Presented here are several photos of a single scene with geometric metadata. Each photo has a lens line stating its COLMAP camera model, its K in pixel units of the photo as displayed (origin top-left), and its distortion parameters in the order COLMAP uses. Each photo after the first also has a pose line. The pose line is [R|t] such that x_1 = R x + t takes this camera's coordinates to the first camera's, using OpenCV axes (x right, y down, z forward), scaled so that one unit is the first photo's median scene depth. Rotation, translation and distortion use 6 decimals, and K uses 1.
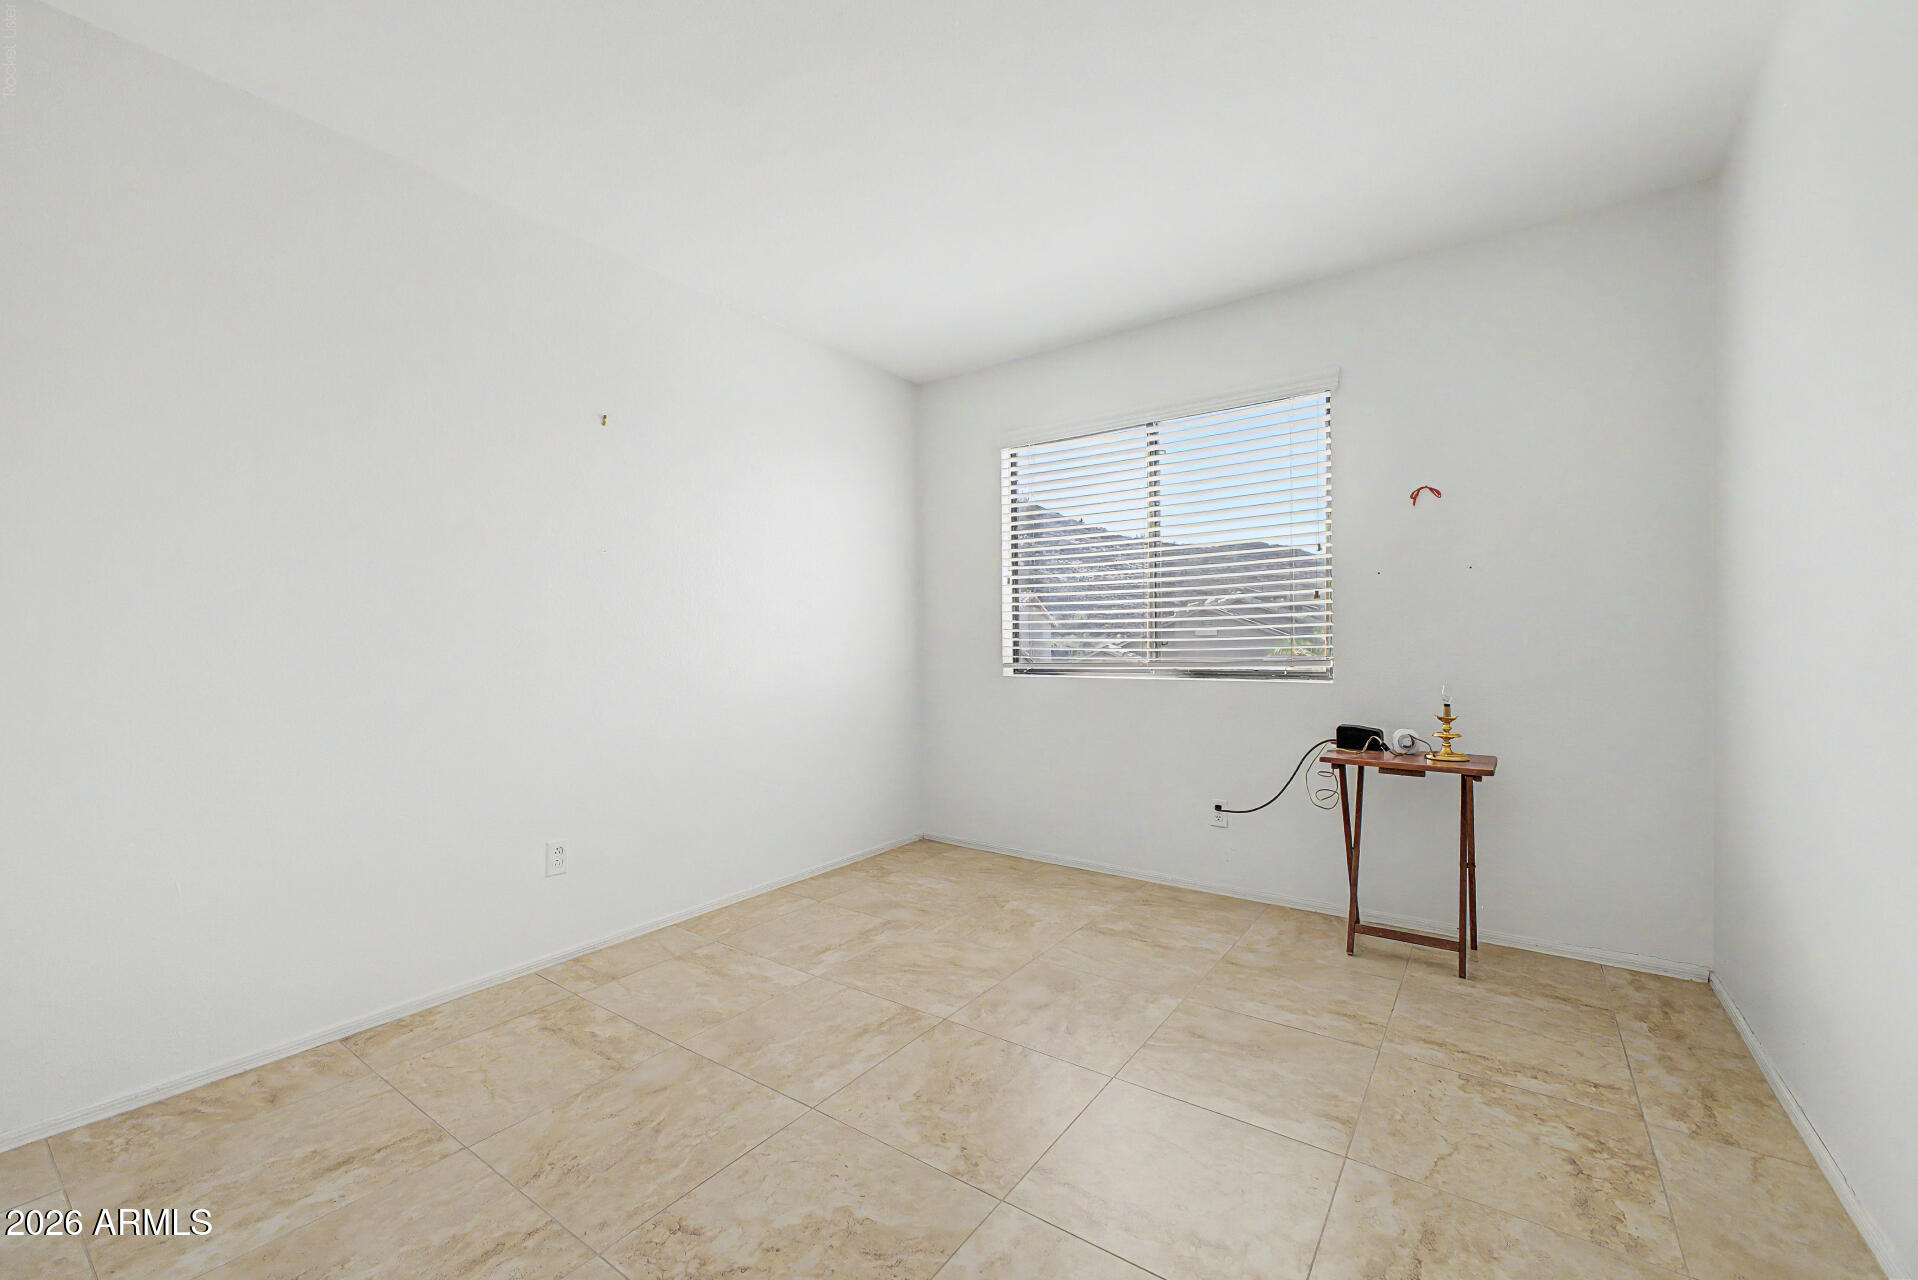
lens RADIAL K [[767.6, 0, 967.1], [0, 767.6, 644.4], [0, 0, 1]] dist [0.026649, -0.004754]
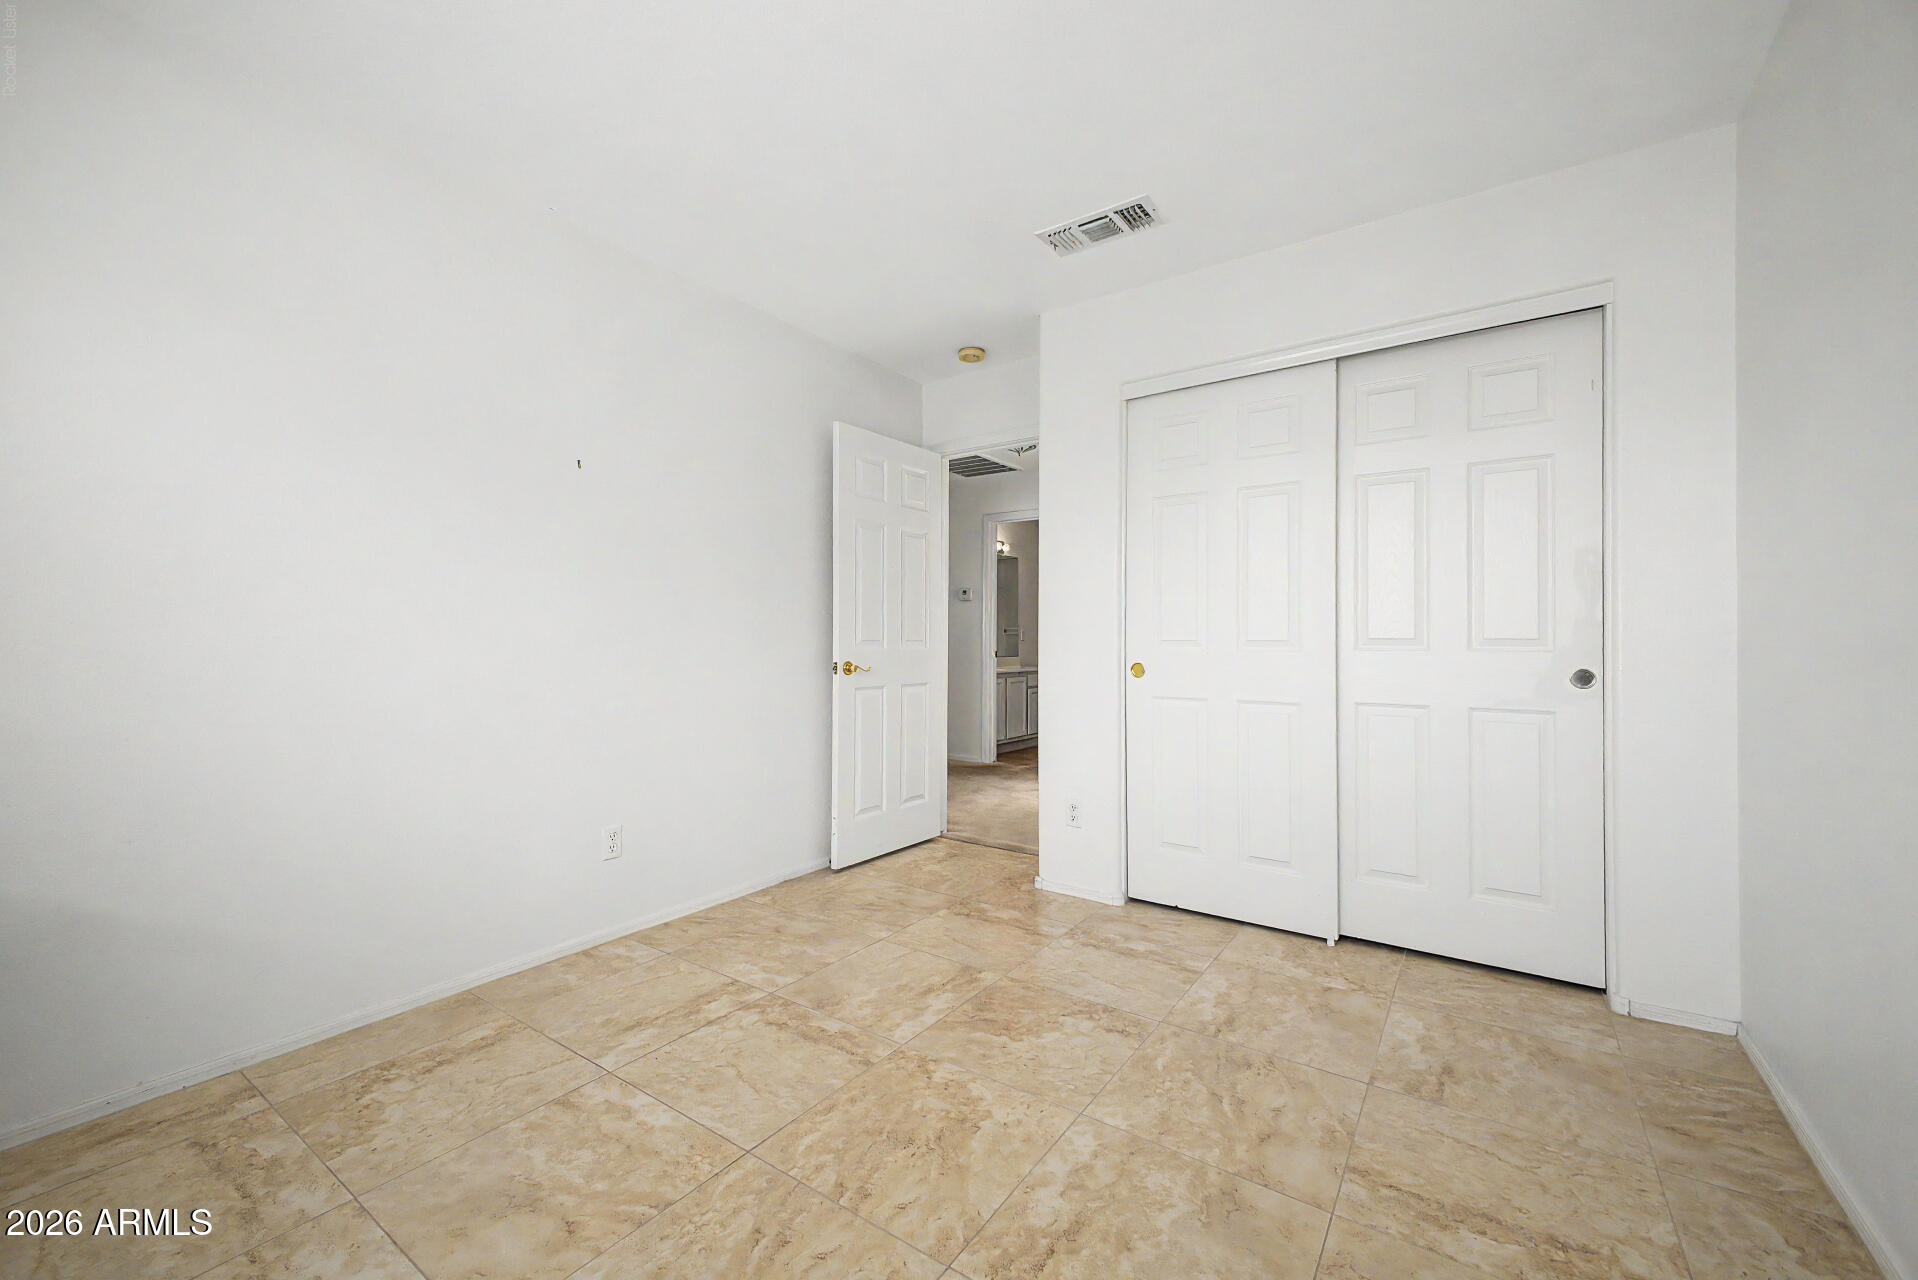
lens RADIAL K [[767.6, 0, 967.1], [0, 767.6, 644.4], [0, 0, 1]] dist [0.026649, -0.004754]
pose [[-0.999936, 0.007215, -0.008743, -0.053940], [0.007232, 0.999972, -0.001899, 0.005731], [0.008729, -0.001962, -0.999960, 2.089608]]
